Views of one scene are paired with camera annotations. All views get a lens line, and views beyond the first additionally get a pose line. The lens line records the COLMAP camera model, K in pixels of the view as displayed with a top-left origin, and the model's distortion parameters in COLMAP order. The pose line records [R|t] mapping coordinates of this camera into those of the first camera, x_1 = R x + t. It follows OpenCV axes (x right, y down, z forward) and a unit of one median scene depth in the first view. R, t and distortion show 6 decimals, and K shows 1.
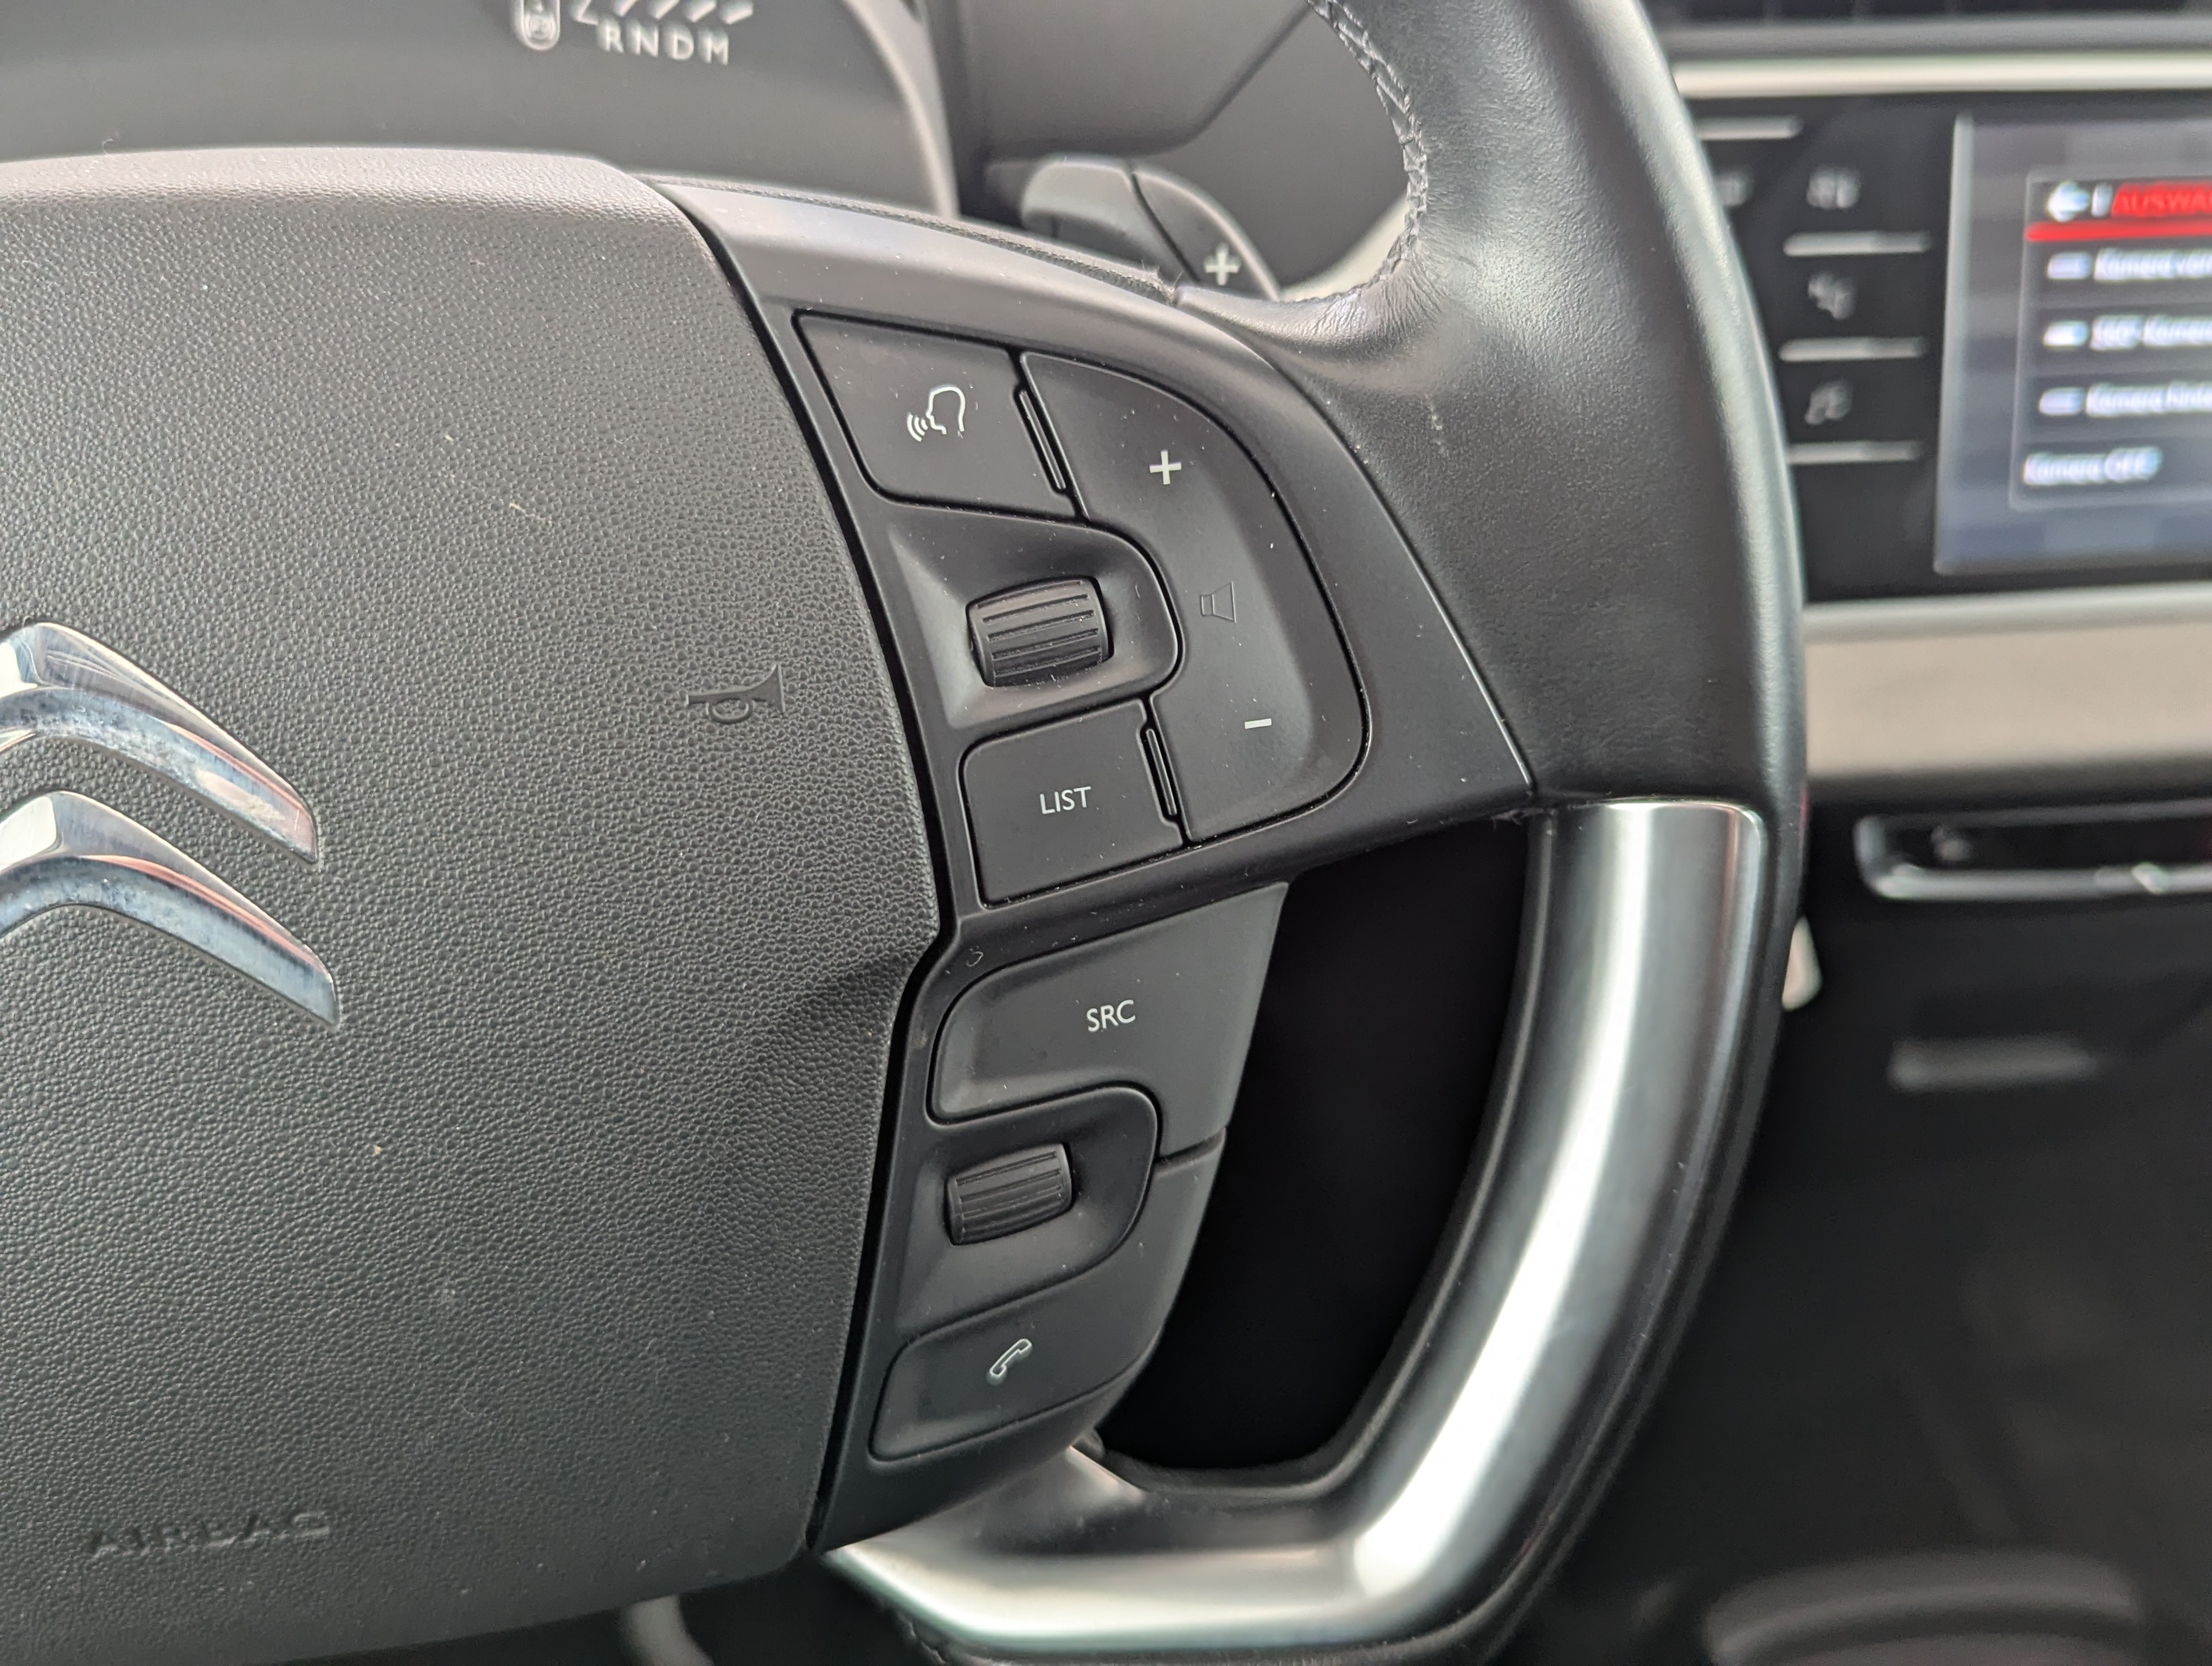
lens RADIAL K [[2182.0, 0, 1106.0], [0, 2182.0, 833.0], [0, 0, 1]] dist [0.002843, -0.004875]
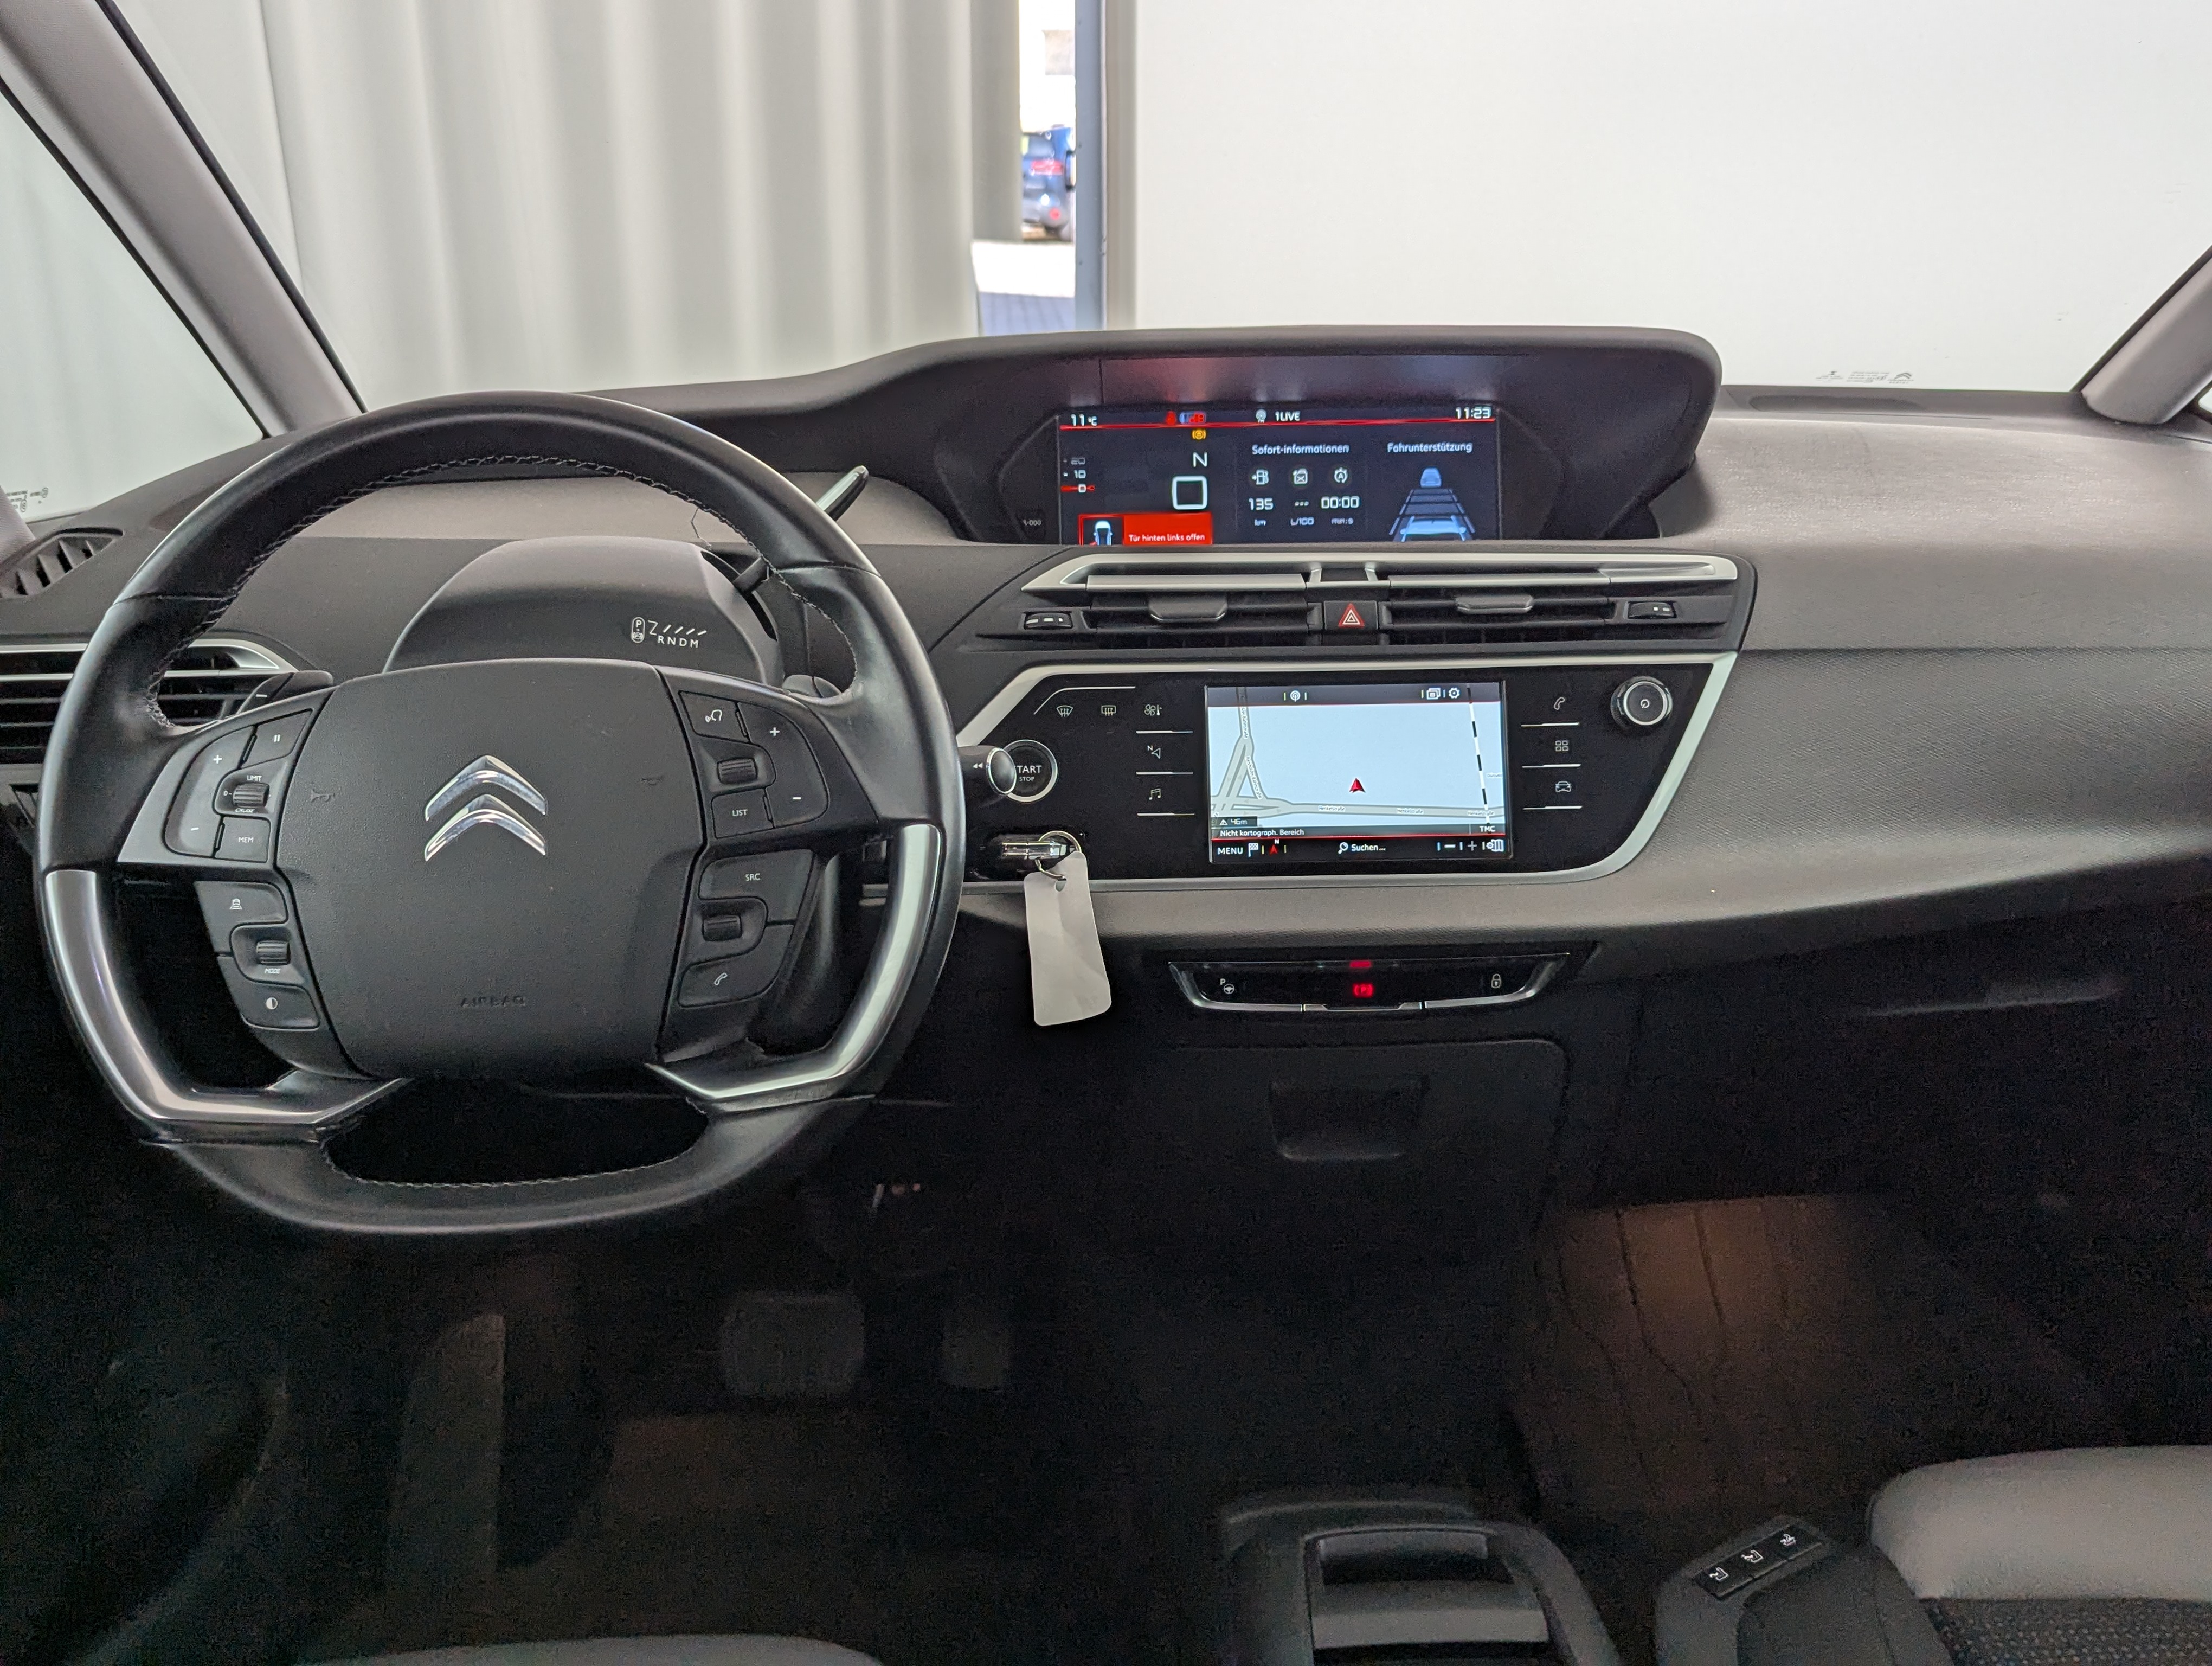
lens RADIAL K [[2007.6, 0, 1087.2], [0, 2007.6, 832.2], [0, 0, 1]] dist [0.046100, -0.003405]
pose [[0.997077, 0.009890, -0.075755, 0.783809], [-0.032267, 0.953319, -0.300235, 0.965456], [0.069249, 0.301802, 0.950852, -2.094877]]
